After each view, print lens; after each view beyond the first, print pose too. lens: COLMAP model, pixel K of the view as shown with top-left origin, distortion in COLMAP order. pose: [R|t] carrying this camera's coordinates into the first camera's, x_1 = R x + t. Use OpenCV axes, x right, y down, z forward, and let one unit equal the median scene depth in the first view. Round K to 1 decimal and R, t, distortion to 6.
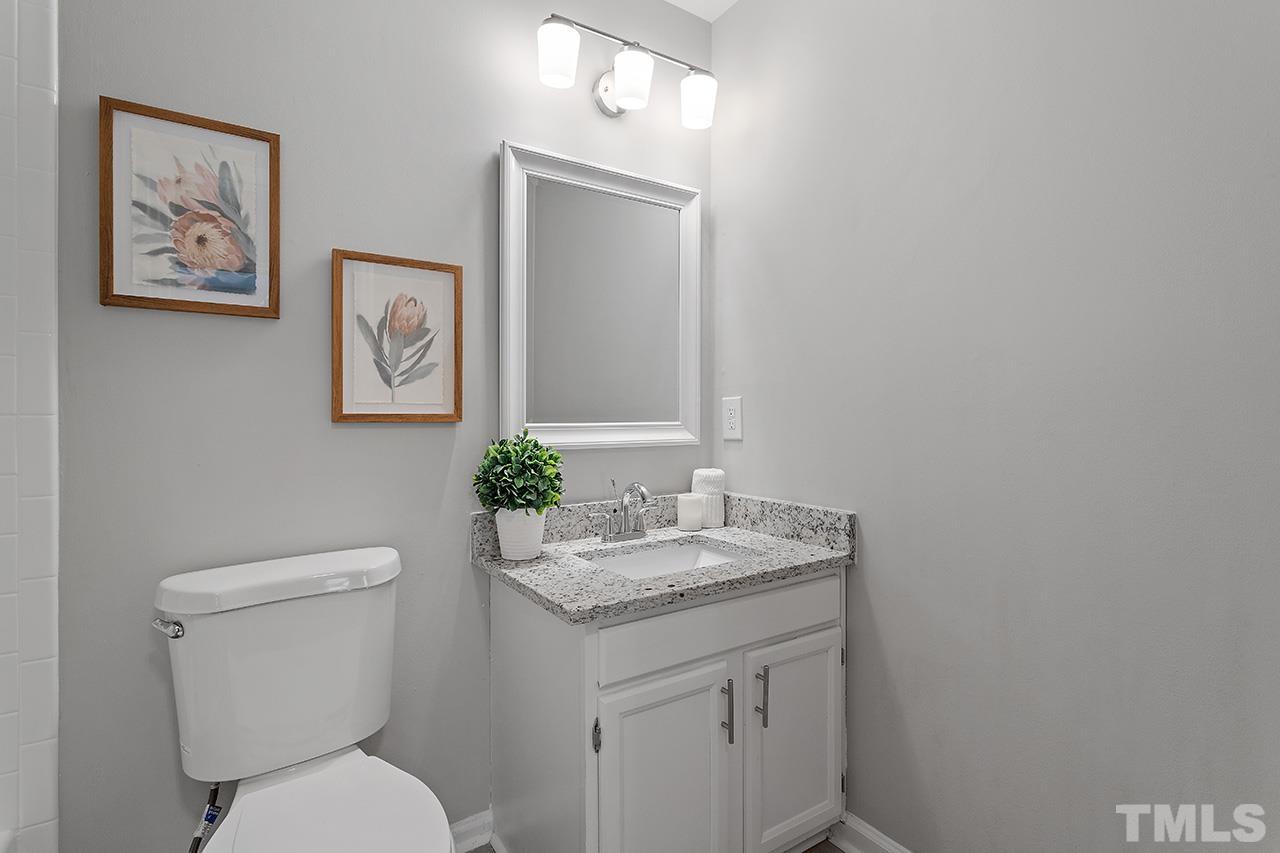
lens RADIAL K [[617.0, 0, 639.5], [0, 617.0, 423.1], [0, 0, 1]] dist [0.002995, 0.000858]
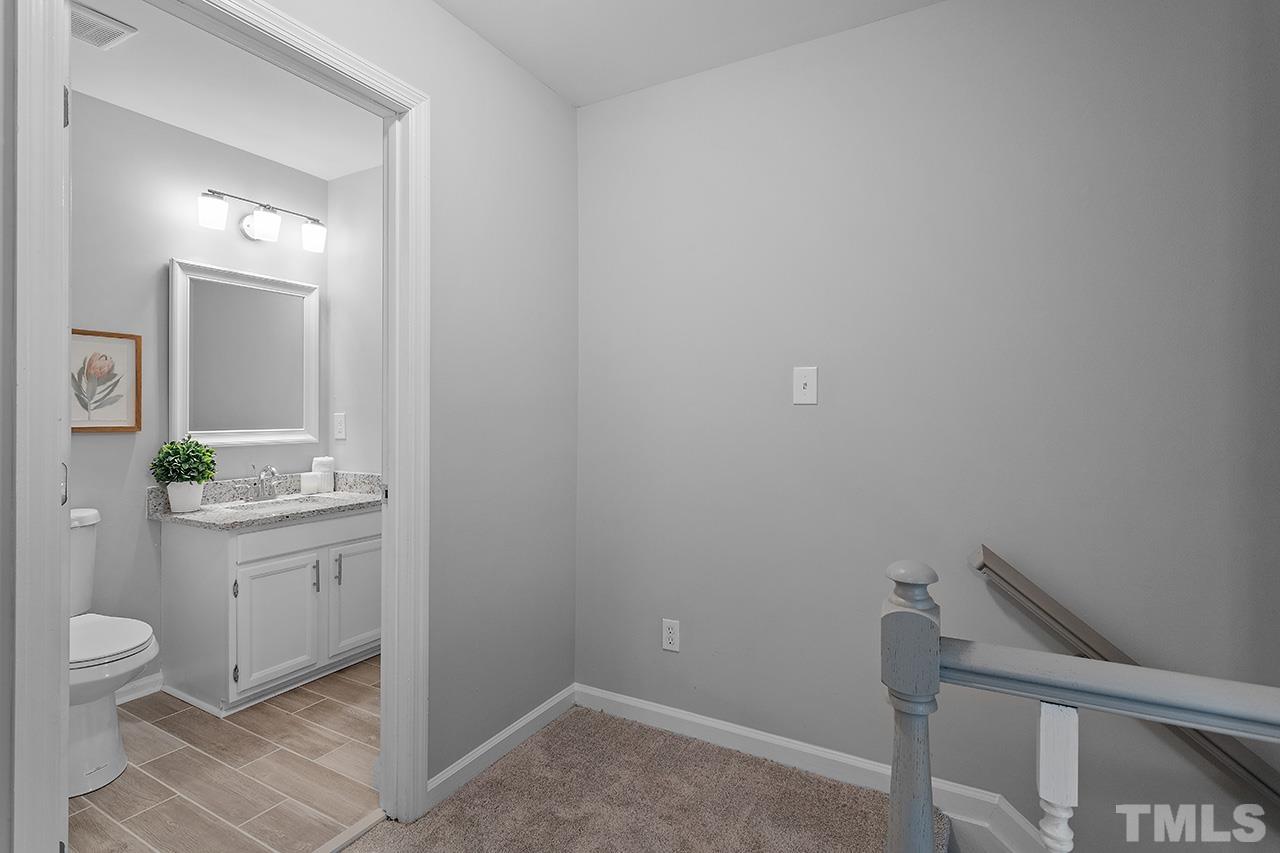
lens RADIAL K [[617.0, 0, 640.2], [0, 617.0, 416.4], [0, 0, 1]] dist [0.002995, 0.000858]
pose [[0.889698, -0.000032, 0.456549, 0.140301], [0.003015, 0.999979, -0.005806, -0.027605], [-0.456539, 0.006542, 0.889679, -1.064874]]
